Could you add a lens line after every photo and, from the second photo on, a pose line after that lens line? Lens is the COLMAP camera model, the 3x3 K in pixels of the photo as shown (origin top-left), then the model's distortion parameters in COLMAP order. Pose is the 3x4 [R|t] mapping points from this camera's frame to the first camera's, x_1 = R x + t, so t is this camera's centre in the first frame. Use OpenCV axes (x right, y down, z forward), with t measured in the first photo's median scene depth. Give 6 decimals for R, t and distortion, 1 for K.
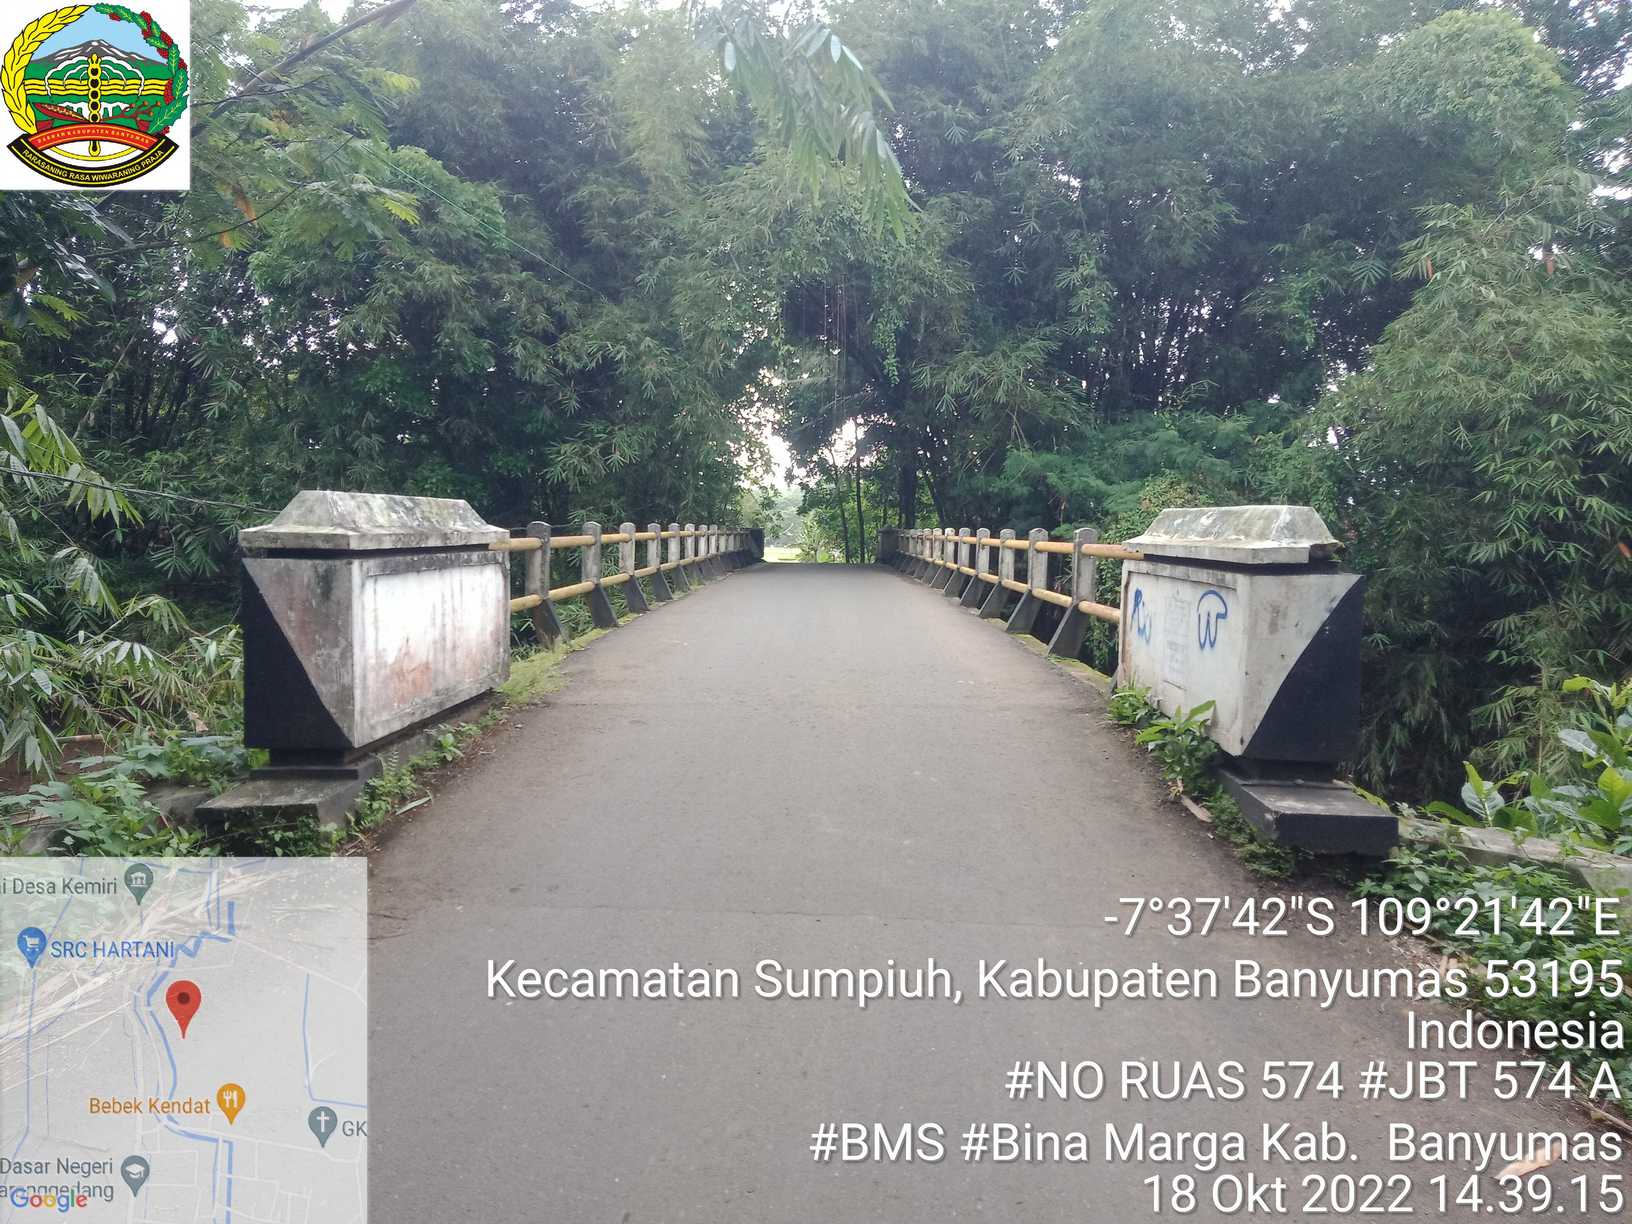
lens RADIAL K [[1220.5, 0, 816.9], [0, 1220.5, 608.1], [0, 0, 1]] dist [0.020211, -0.003234]
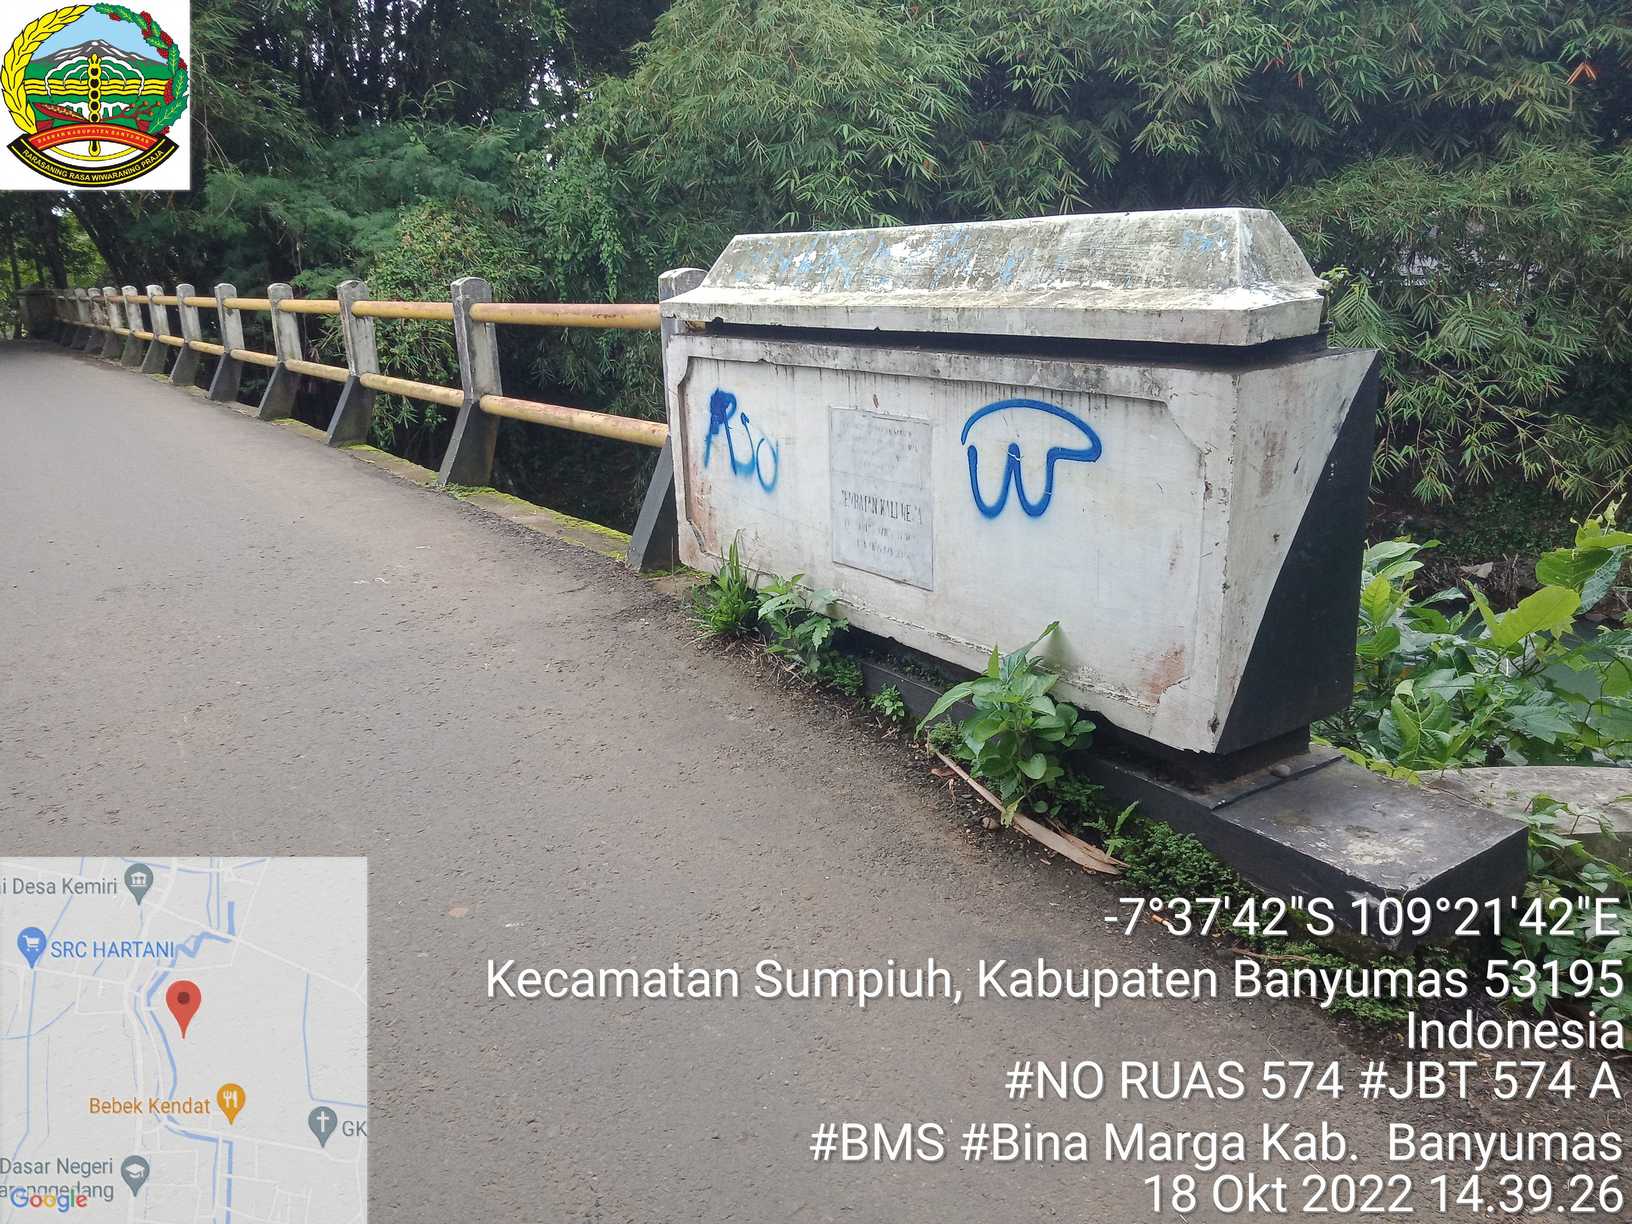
lens RADIAL K [[1220.5, 0, 816.9], [0, 1220.5, 608.1], [0, 0, 1]] dist [0.020211, -0.003234]
pose [[0.810851, -0.205140, 0.548122, -0.008871], [0.088544, 0.968776, 0.231588, -0.017021], [-0.578516, -0.139250, 0.803697, 0.202276]]
